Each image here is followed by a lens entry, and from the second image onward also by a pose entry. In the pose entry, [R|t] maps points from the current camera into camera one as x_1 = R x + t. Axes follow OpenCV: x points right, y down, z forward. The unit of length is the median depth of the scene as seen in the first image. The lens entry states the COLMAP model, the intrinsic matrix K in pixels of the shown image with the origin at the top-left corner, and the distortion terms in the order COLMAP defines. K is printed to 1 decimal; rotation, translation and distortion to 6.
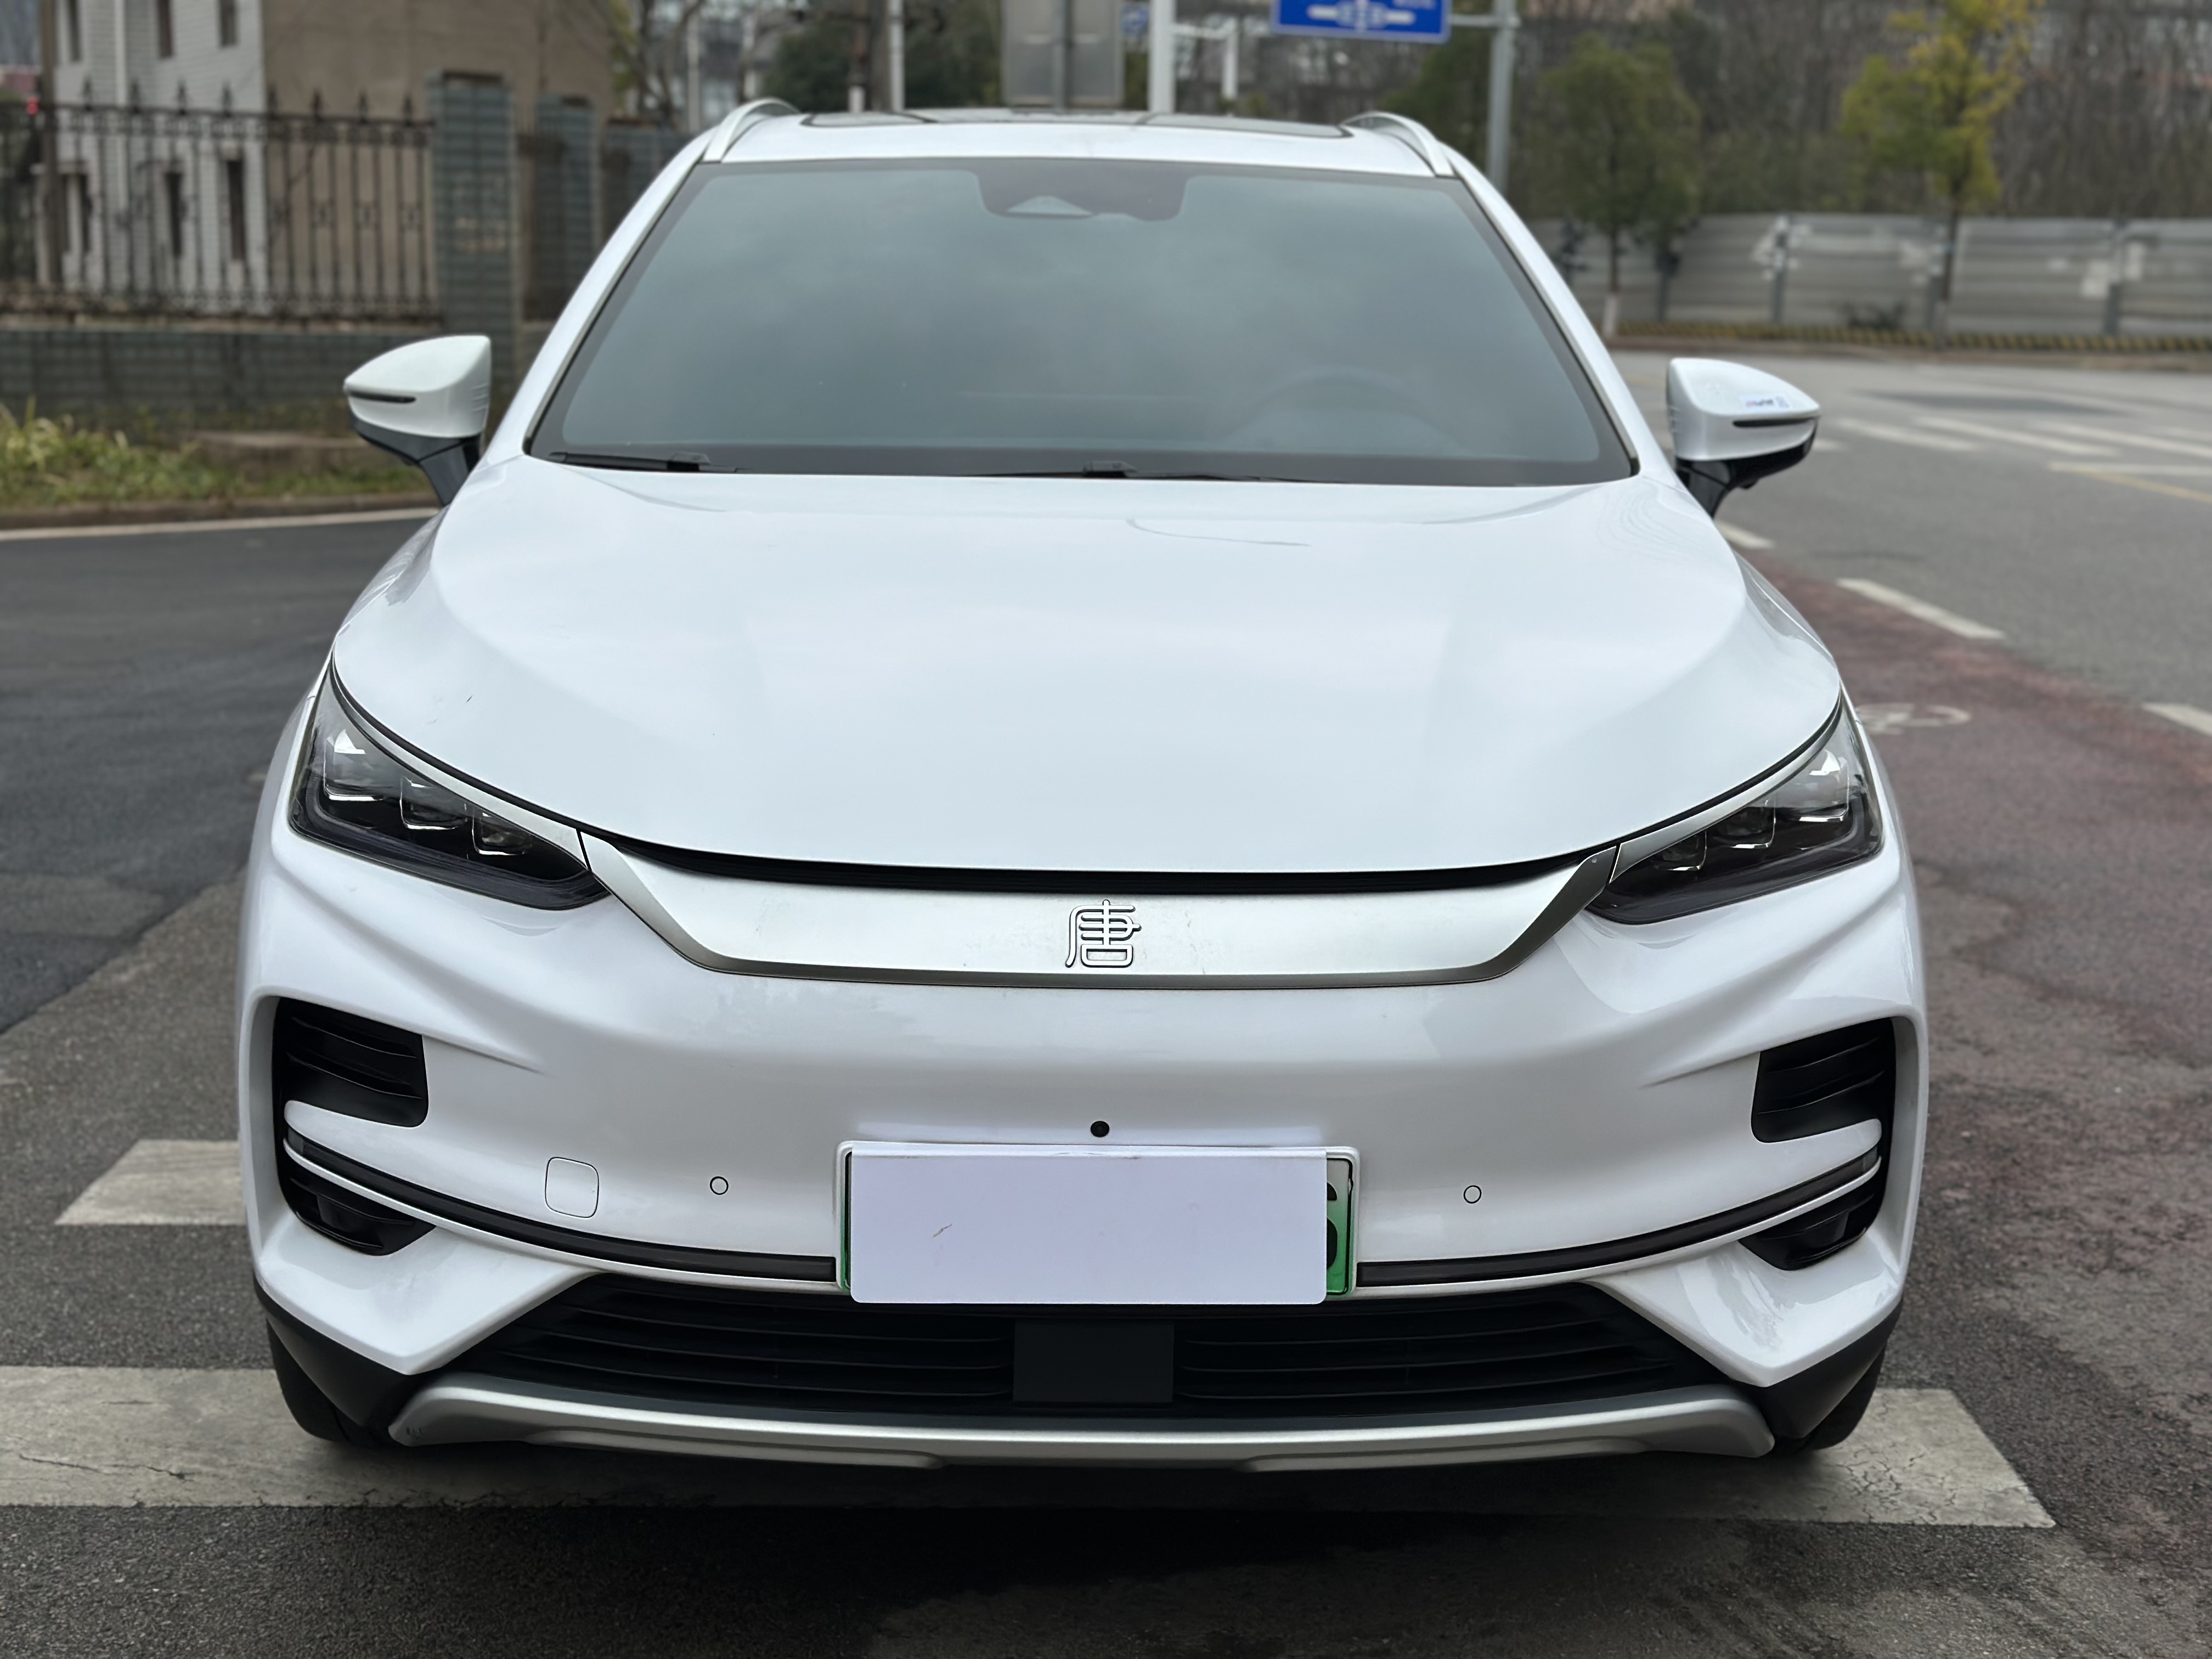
lens RADIAL K [[3071.7, 0, 1113.2], [0, 3071.7, 824.4], [0, 0, 1]] dist [0.118990, 0.000000]
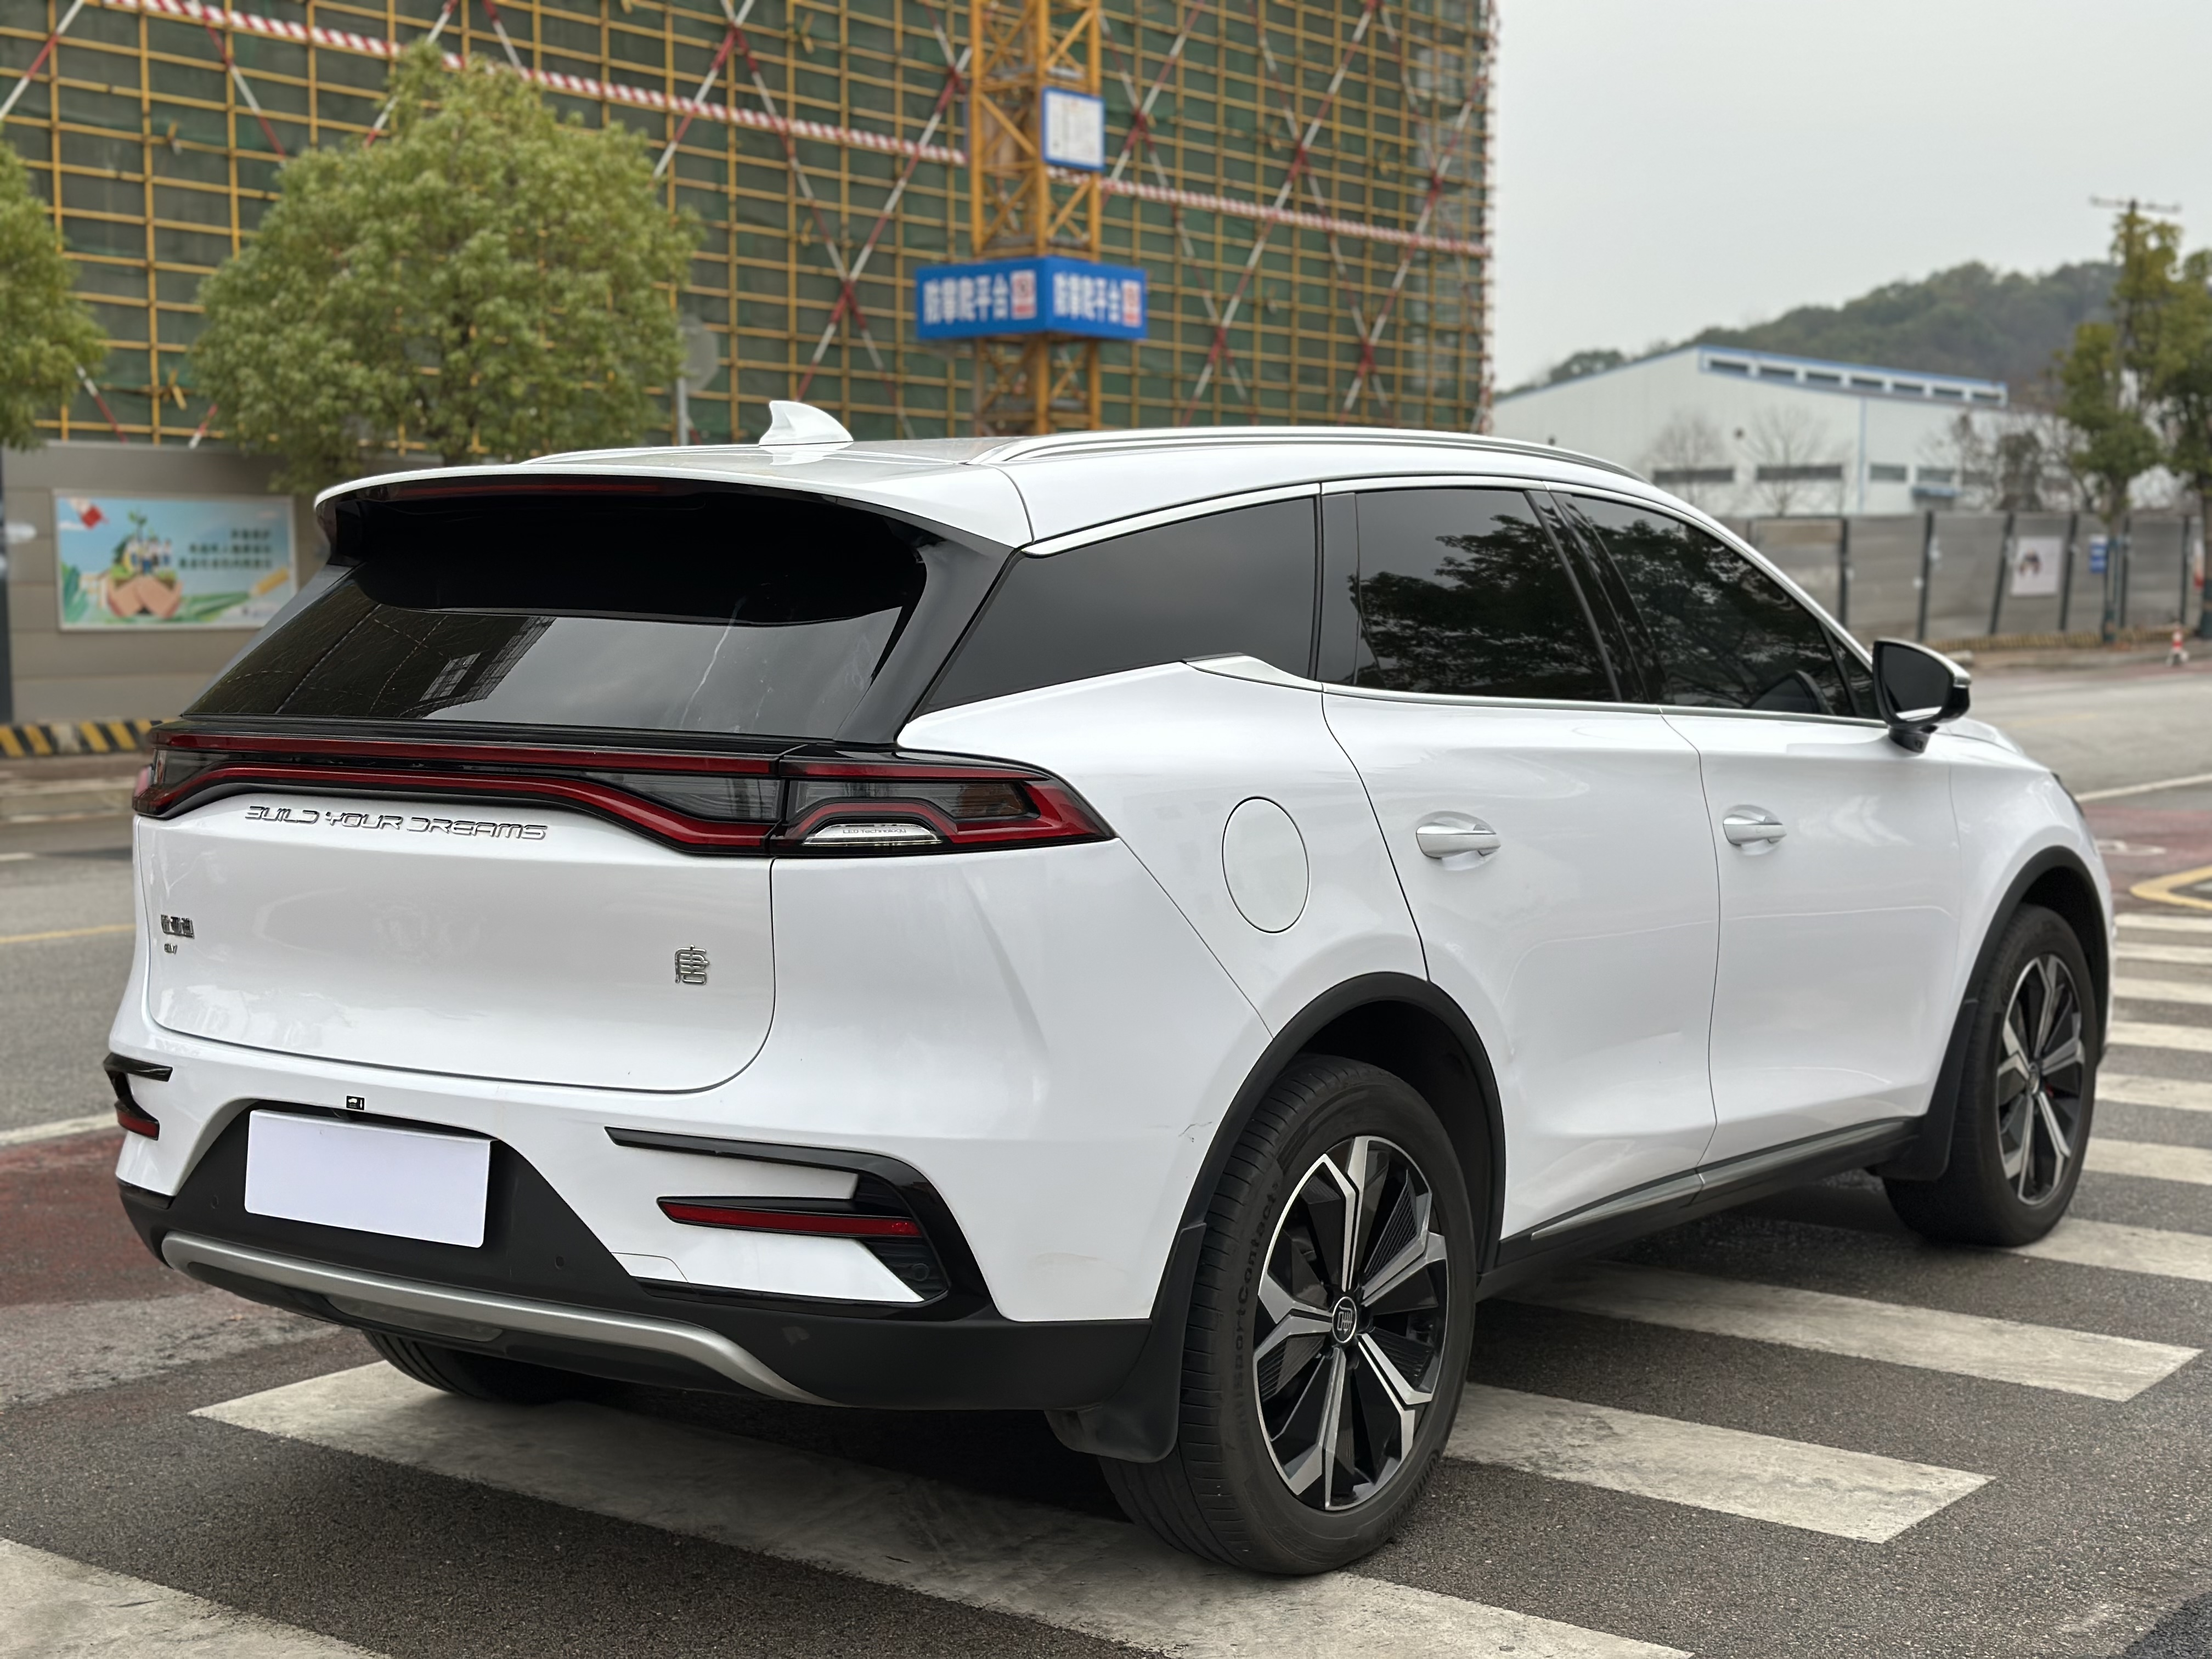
lens RADIAL K [[3071.7, 0, 1098.5], [0, 3071.7, 847.5], [0, 0, 1]] dist [0.118990, 0.000000]
pose [[-0.787231, -0.068713, 0.612819, -0.174503], [0.100009, 0.966390, 0.236830, -0.095950], [-0.608495, 0.247727, -0.753900, 0.507134]]
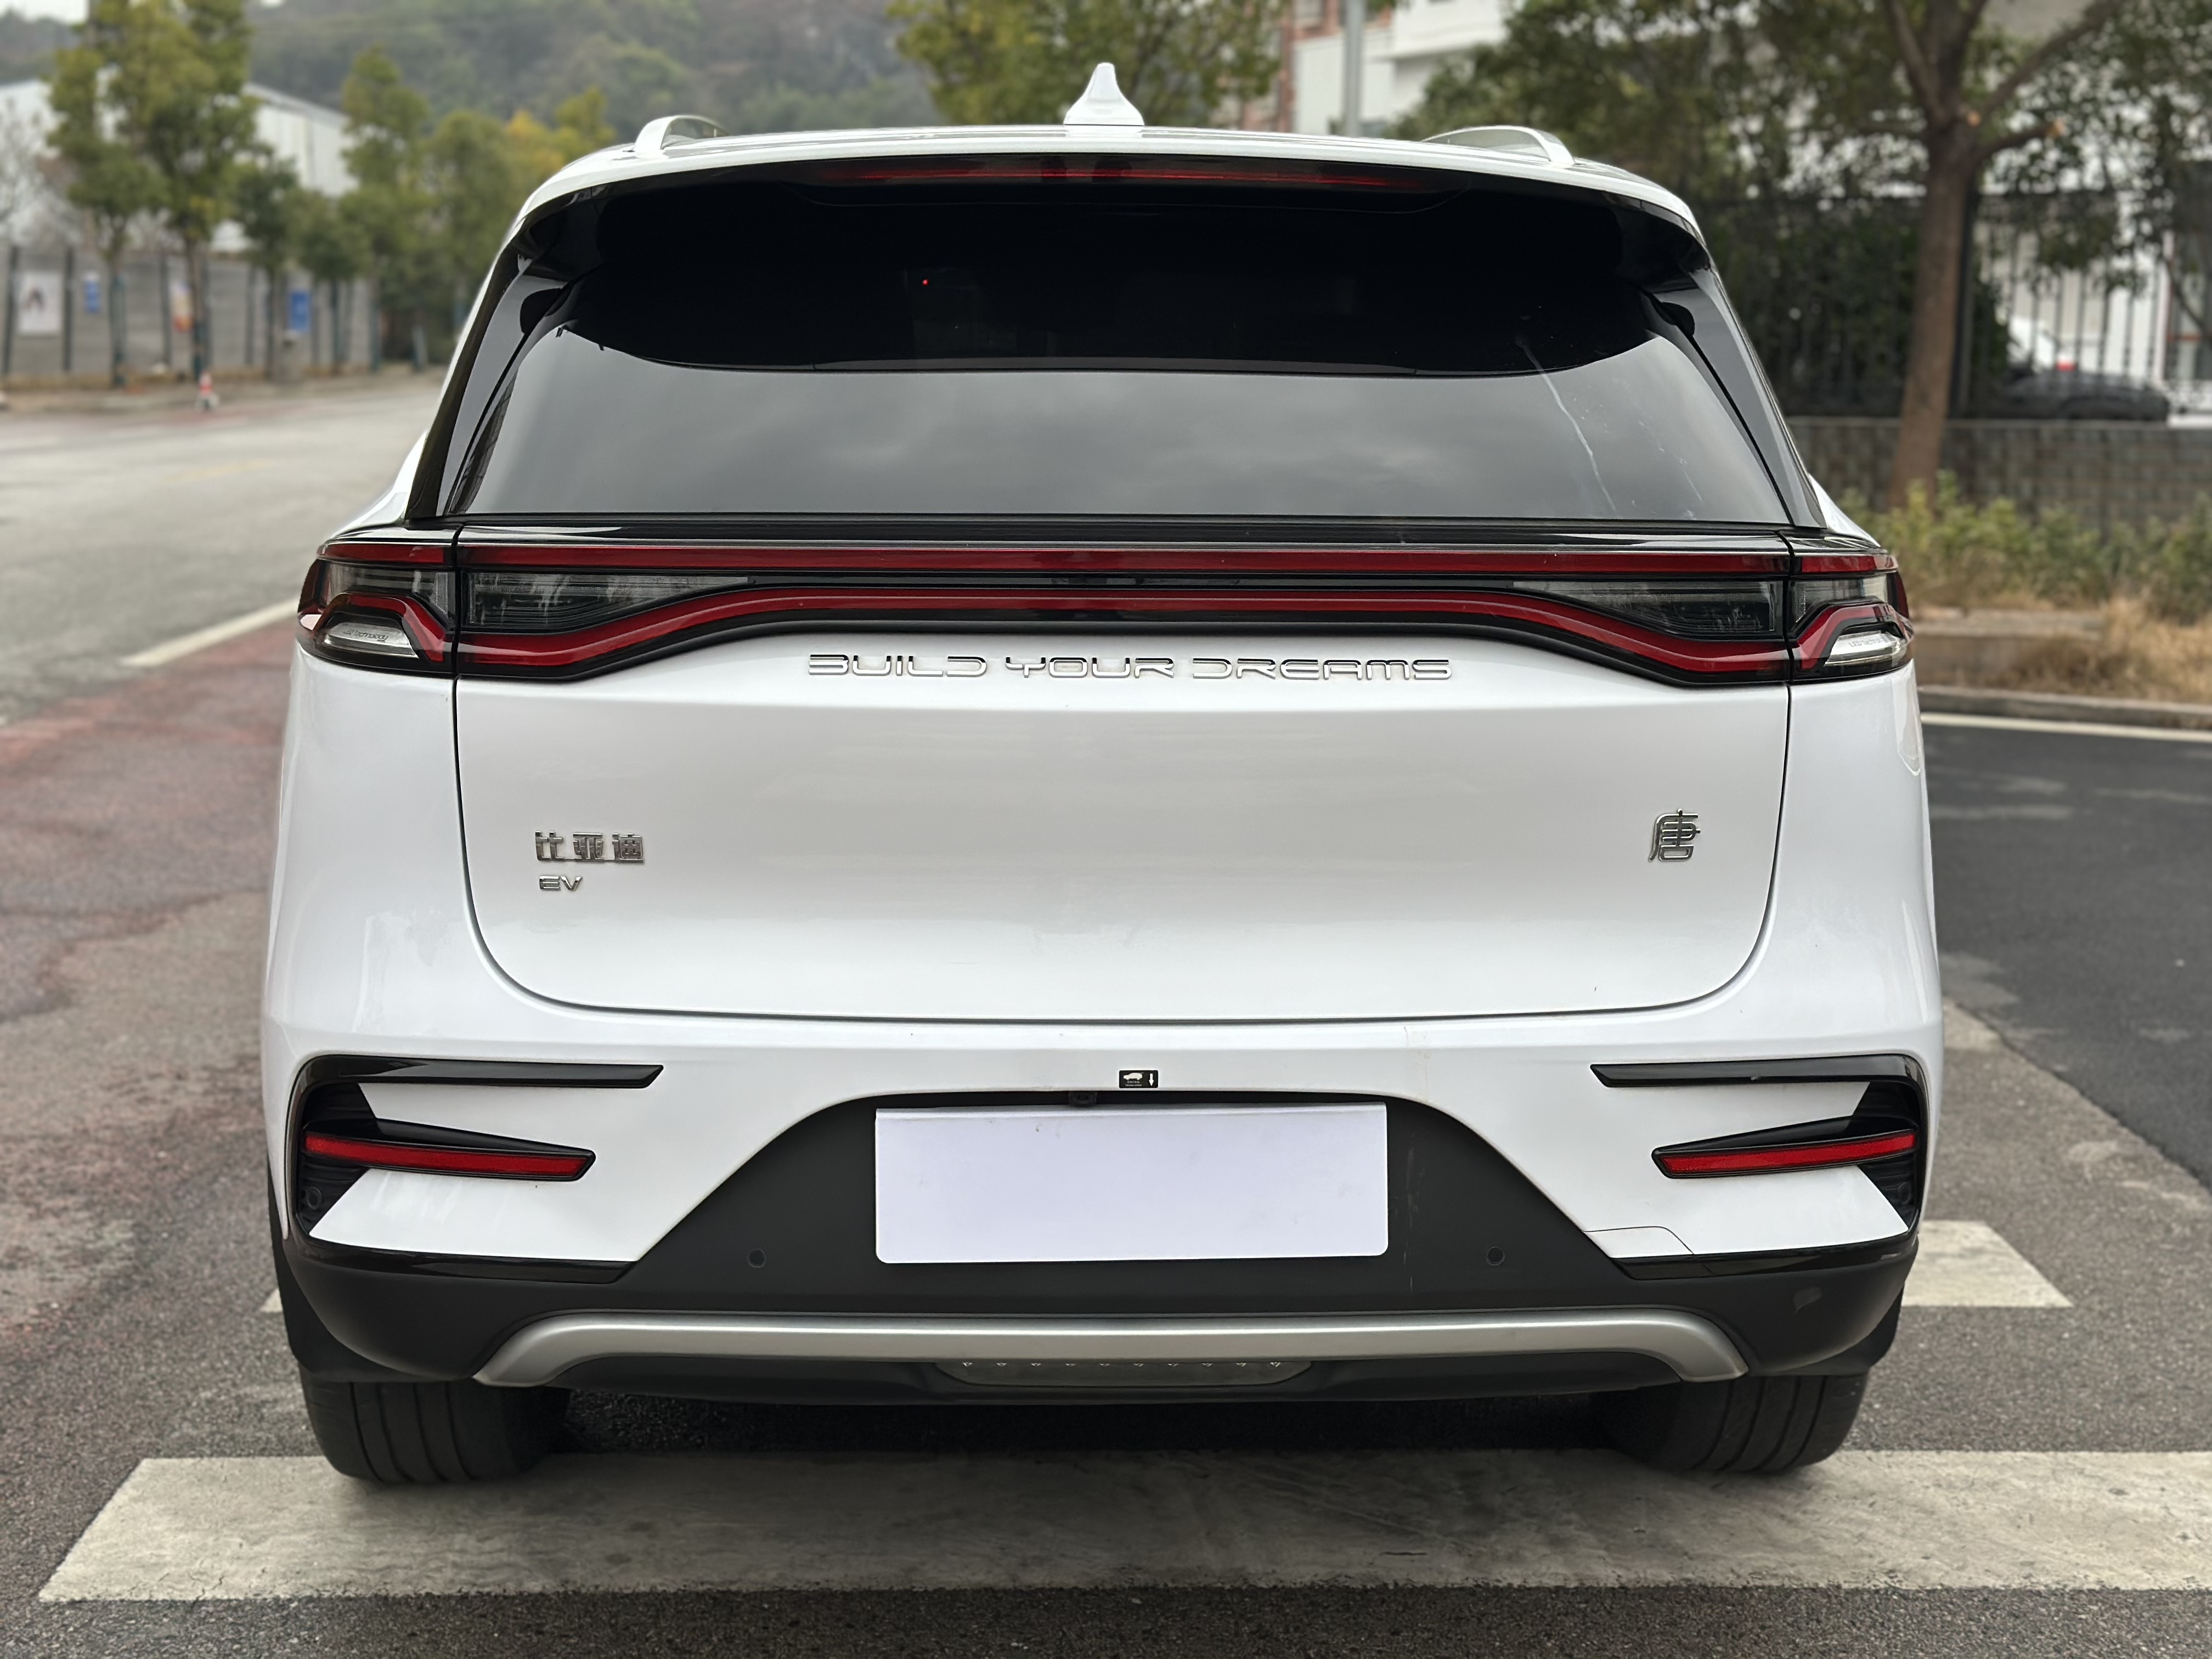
lens RADIAL K [[3071.7, 0, 1108.2], [0, 3071.7, 828.8], [0, 0, 1]] dist [0.118990, 0.000000]
pose [[-0.999468, -0.025303, -0.020563, -0.002683], [-0.030719, 0.942158, 0.333759, -0.093205], [0.010929, 0.334213, -0.942434, 0.514685]]
